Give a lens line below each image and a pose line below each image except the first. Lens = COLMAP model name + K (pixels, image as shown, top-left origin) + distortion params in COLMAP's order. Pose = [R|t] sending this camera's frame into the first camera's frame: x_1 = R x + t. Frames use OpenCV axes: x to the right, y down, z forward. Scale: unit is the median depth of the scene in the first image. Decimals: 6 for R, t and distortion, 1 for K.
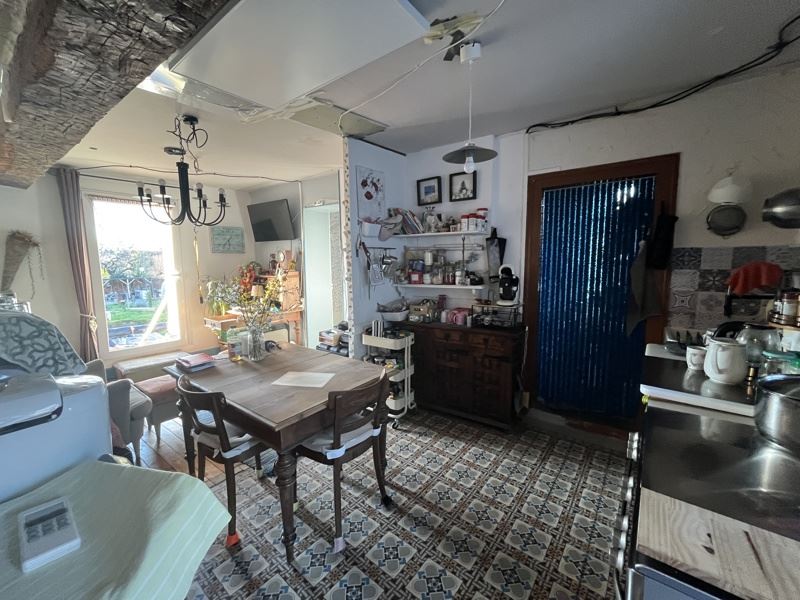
lens RADIAL K [[322.1, 0, 398.6], [0, 322.1, 302.9], [0, 0, 1]] dist [-0.000671, -0.000015]
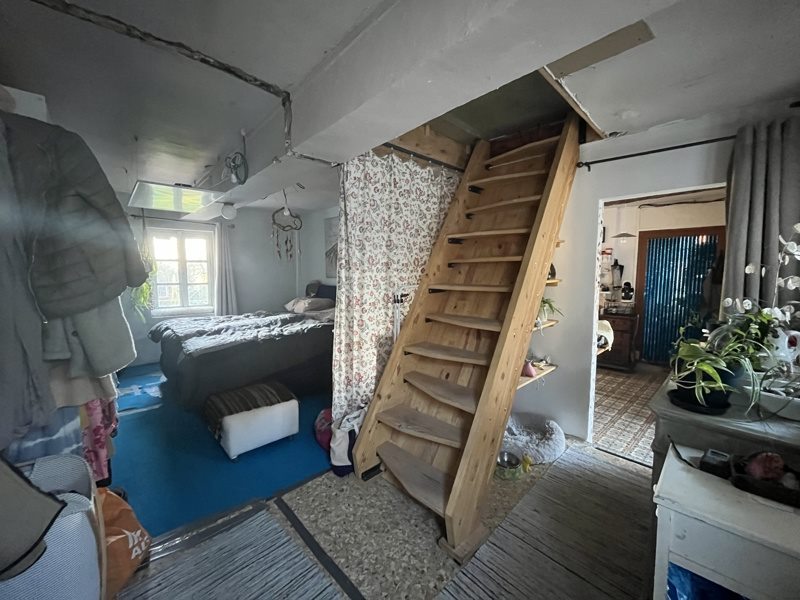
lens RADIAL K [[322.1, 0, 401.8], [0, 322.1, 299.6], [0, 0, 1]] dist [-0.000671, -0.000015]
pose [[0.985927, 0.019749, -0.166006, -0.601039], [-0.024147, 0.999408, -0.024521, 0.064571], [0.165423, 0.028185, 0.985820, -0.990175]]
